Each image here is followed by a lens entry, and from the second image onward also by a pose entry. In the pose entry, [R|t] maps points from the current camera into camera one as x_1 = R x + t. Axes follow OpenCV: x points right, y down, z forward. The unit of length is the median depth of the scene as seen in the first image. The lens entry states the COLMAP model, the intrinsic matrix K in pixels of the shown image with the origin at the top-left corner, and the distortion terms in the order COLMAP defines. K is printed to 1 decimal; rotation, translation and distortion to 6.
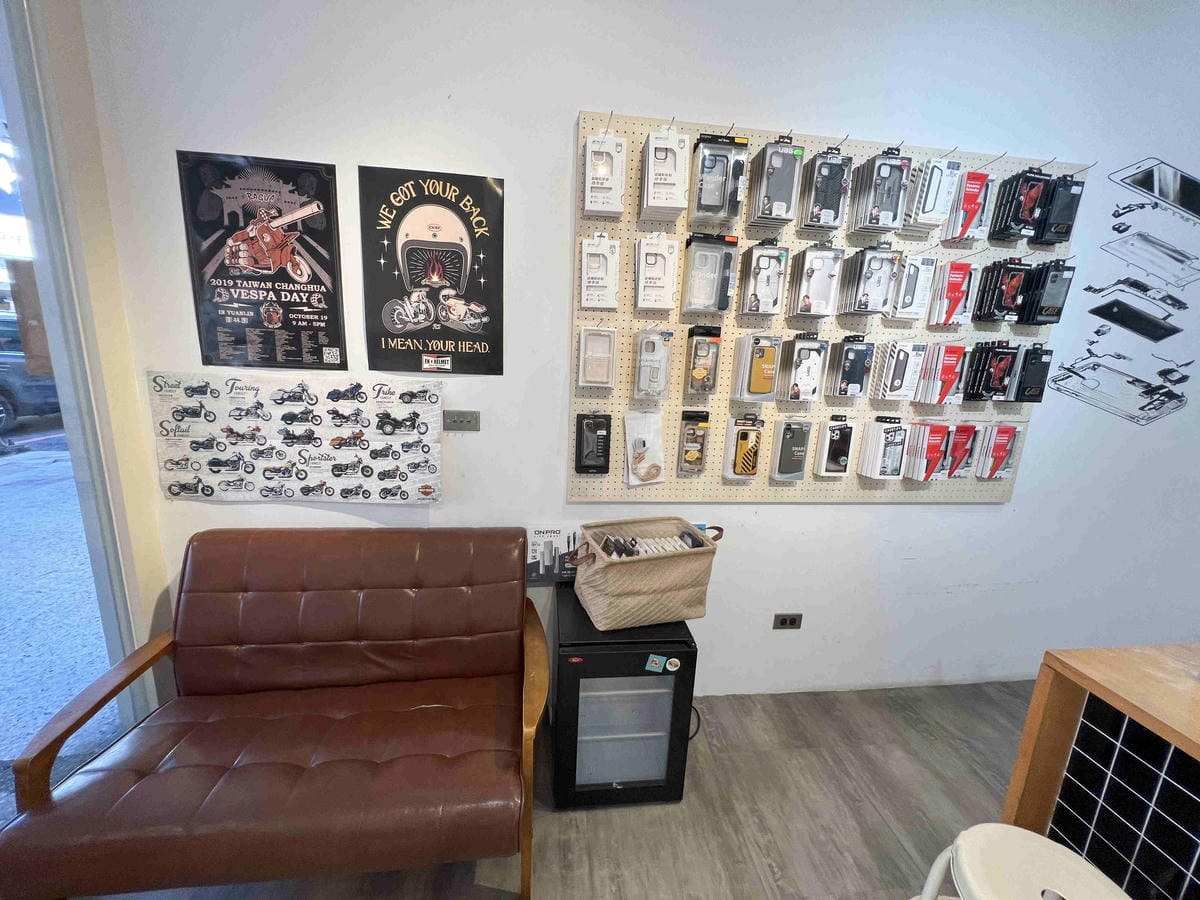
lens RADIAL K [[480.3, 0, 599.6], [0, 480.3, 449.3], [0, 0, 1]] dist [-0.002831, 0.000754]
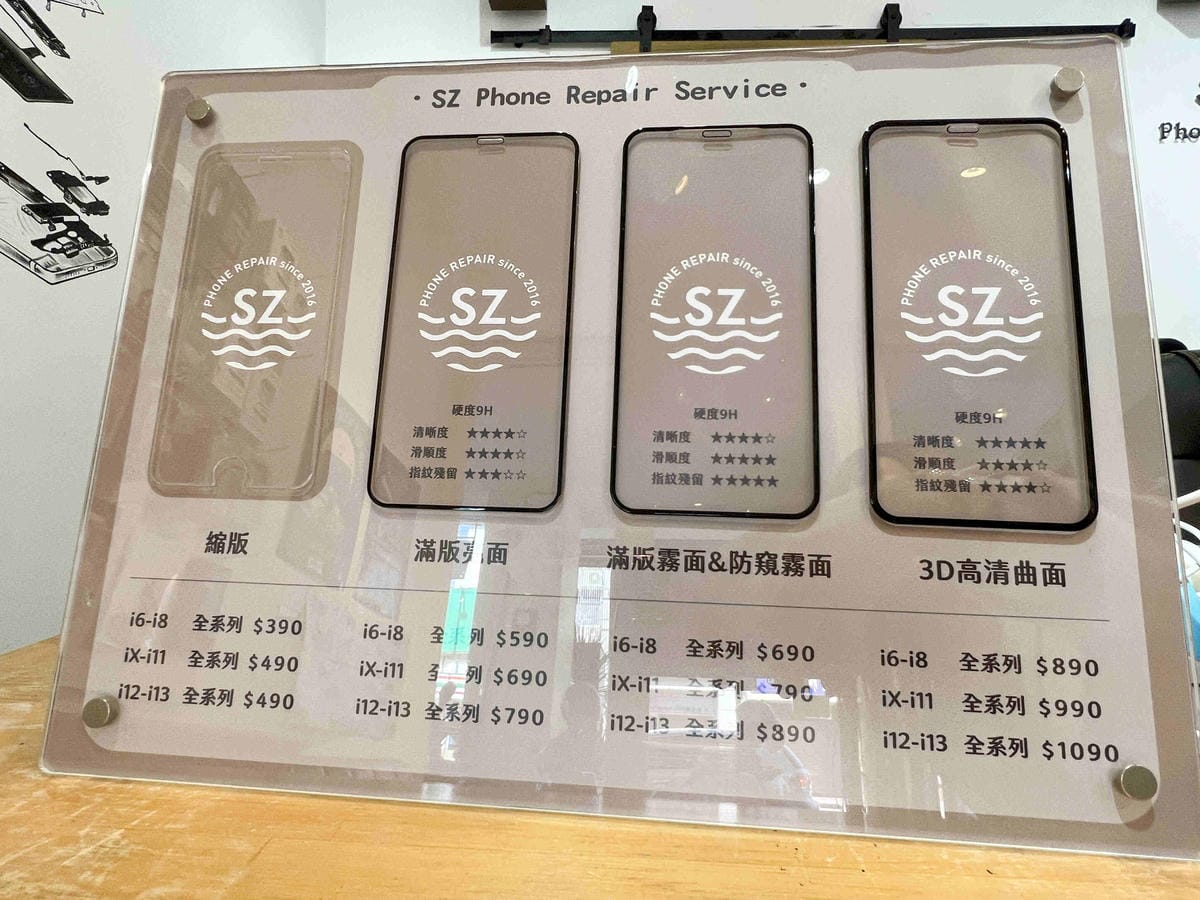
lens RADIAL K [[671.0, 0, 582.0], [0, 671.0, 474.4], [0, 0, 1]] dist [-0.000101, 0.000023]
pose [[0.171966, -0.082733, 0.981623, 0.672627], [0.200185, 0.978610, 0.047410, 0.261559], [-0.964548, 0.188353, 0.184850, 0.486695]]
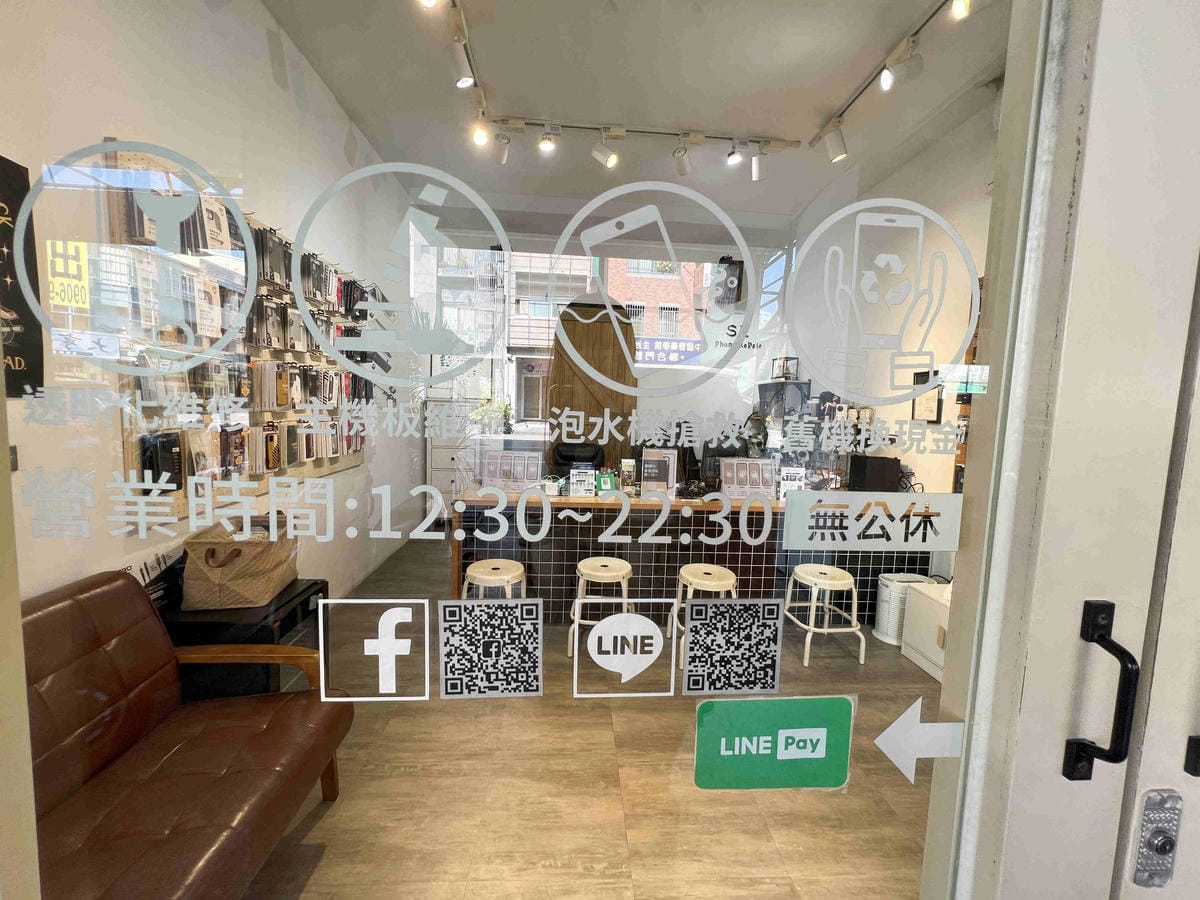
lens RADIAL K [[480.3, 0, 599.6], [0, 480.3, 449.3], [0, 0, 1]] dist [-0.002831, 0.000754]
pose [[0.057760, -0.134685, 0.989204, -0.970306], [0.179702, 0.976076, 0.122404, 0.002076], [-0.982024, 0.170692, 0.080581, 0.017325]]
